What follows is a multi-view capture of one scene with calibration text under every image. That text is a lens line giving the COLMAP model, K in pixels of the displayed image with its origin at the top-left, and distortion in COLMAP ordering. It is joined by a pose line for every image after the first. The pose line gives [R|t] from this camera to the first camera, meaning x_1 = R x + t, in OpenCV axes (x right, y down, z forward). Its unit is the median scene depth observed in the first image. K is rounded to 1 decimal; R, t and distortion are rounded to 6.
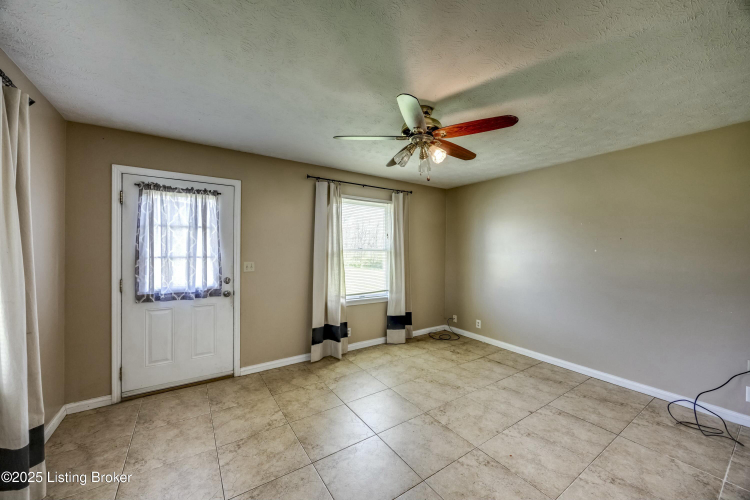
lens RADIAL K [[283.8, 0, 375.0], [0, 283.8, 250.0], [0, 0, 1]] dist [-0.008458, 0.000093]
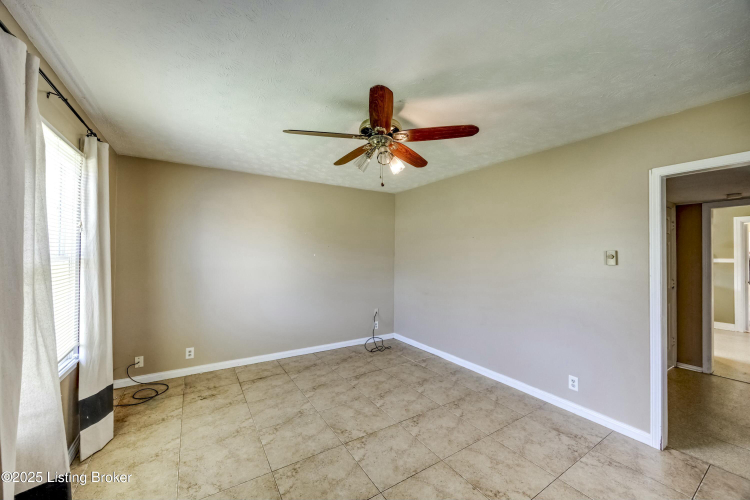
lens RADIAL K [[283.8, 0, 375.0], [0, 283.8, 250.0], [0, 0, 1]] dist [-0.008458, 0.000093]
pose [[0.024048, 0.011112, 0.999649, -0.508208], [-0.000173, 0.999938, -0.011111, -0.009980], [-0.999711, 0.000094, 0.024049, 0.645019]]
